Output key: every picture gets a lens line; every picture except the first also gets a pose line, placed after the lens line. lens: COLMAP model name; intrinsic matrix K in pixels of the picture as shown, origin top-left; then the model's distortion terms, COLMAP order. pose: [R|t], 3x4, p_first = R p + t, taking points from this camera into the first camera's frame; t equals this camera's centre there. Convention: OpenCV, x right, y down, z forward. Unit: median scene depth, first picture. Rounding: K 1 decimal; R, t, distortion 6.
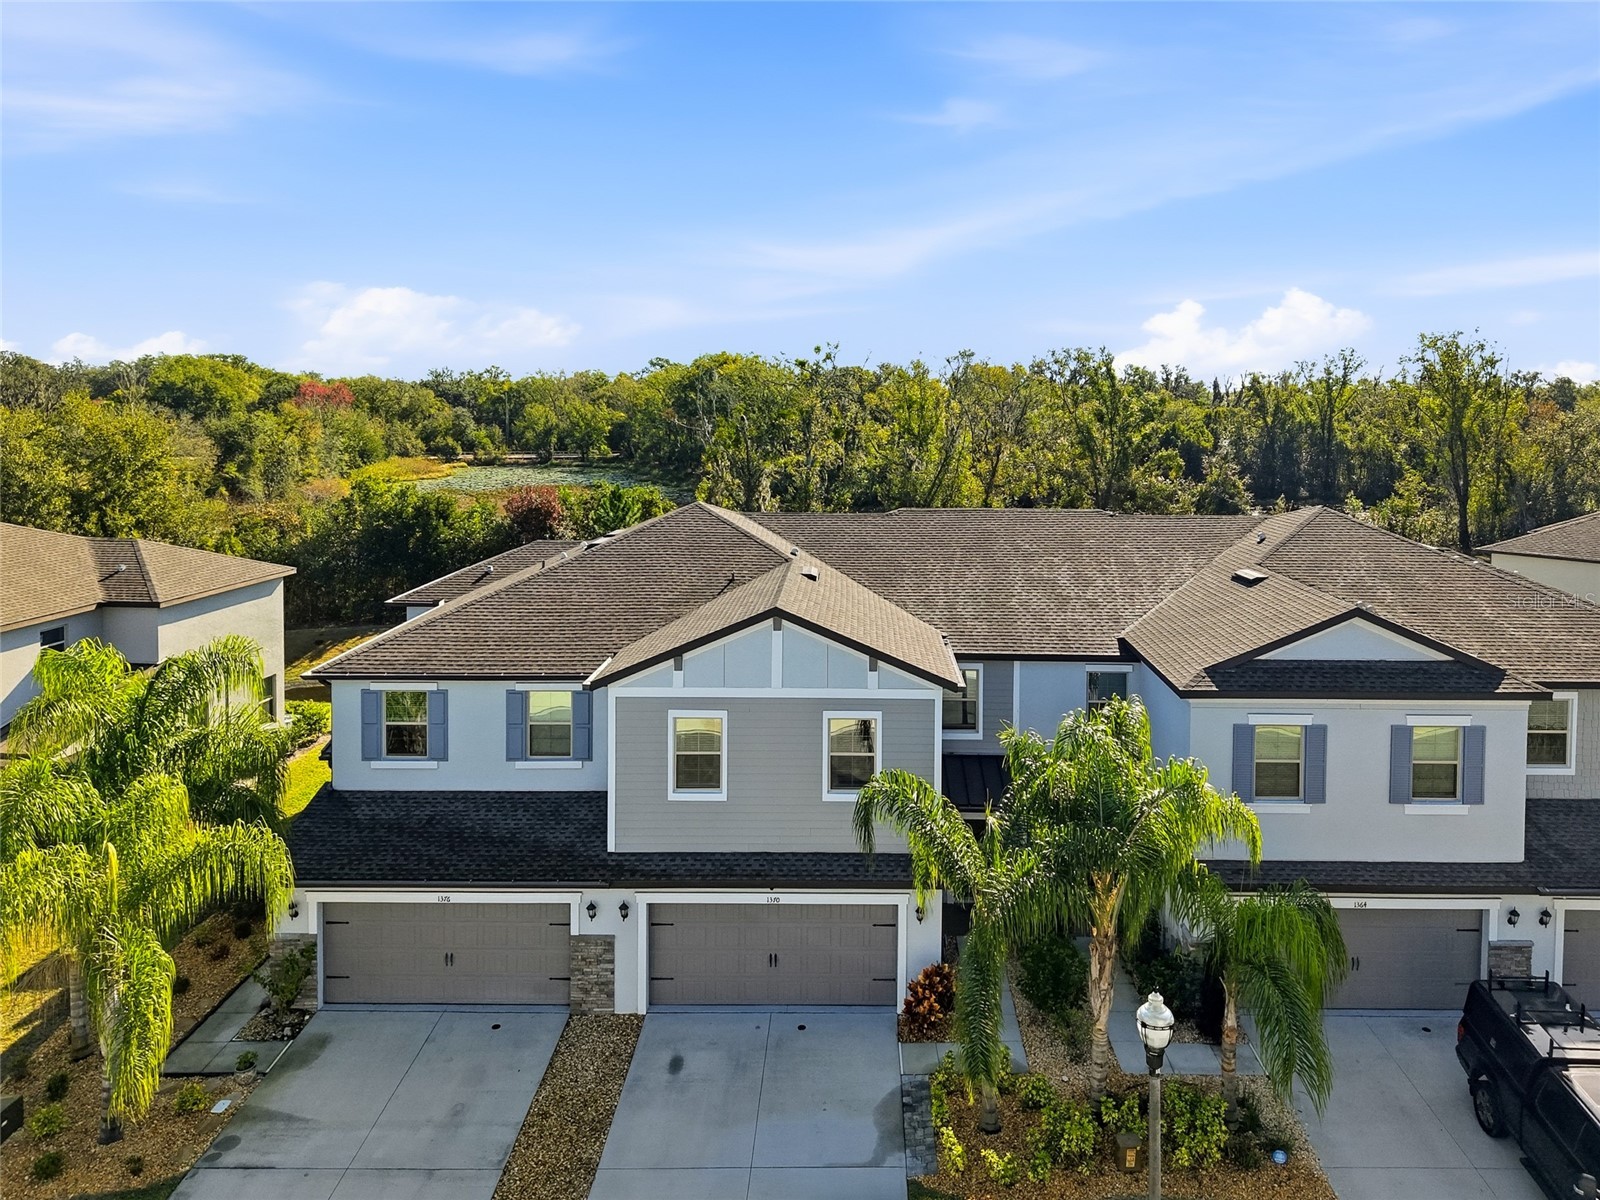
lens RADIAL K [[1113.2, 0, 800.3], [0, 1113.2, 555.6], [0, 0, 1]] dist [0.003267, 0.001820]
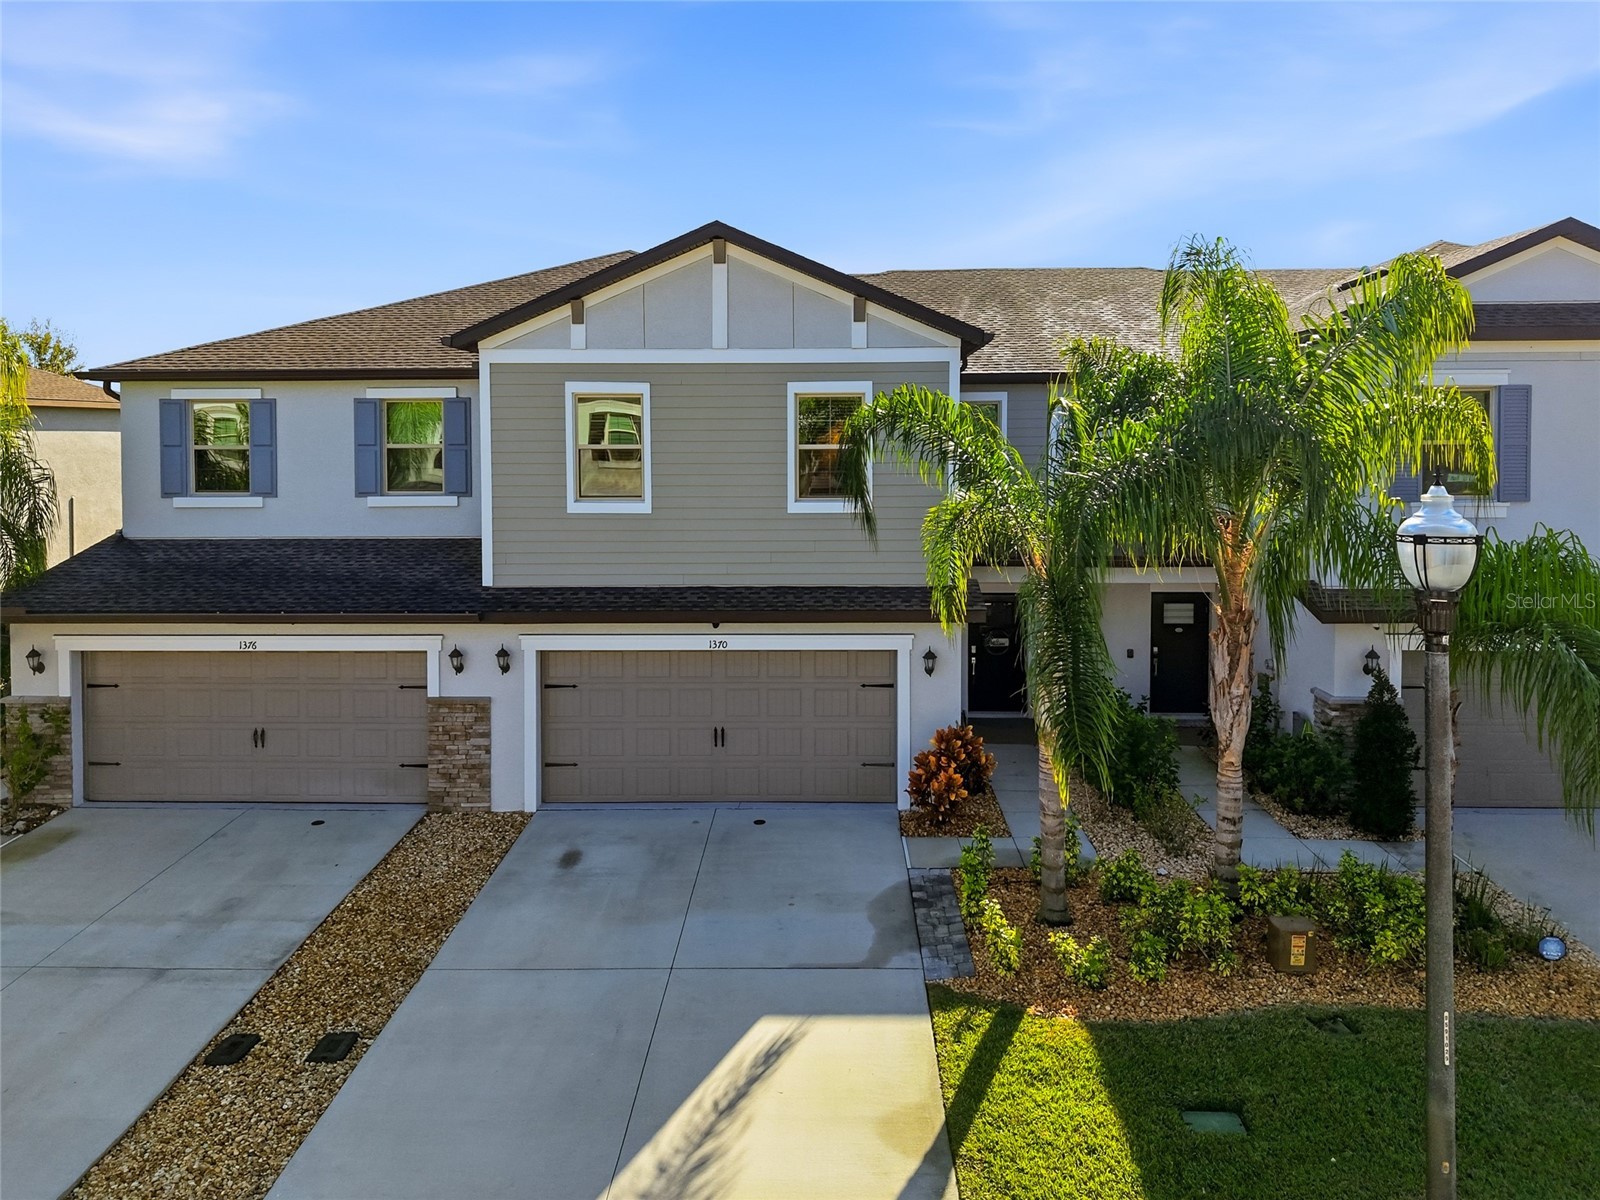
lens RADIAL K [[1092.4, 0, 741.6], [0, 1092.4, 597.0], [0, 0, 1]] dist [0.007435, -0.003057]
pose [[0.999407, -0.007934, -0.033496, 0.013794], [0.007483, 0.999880, -0.013571, 0.289367], [0.033600, 0.013313, 0.999347, 0.322422]]
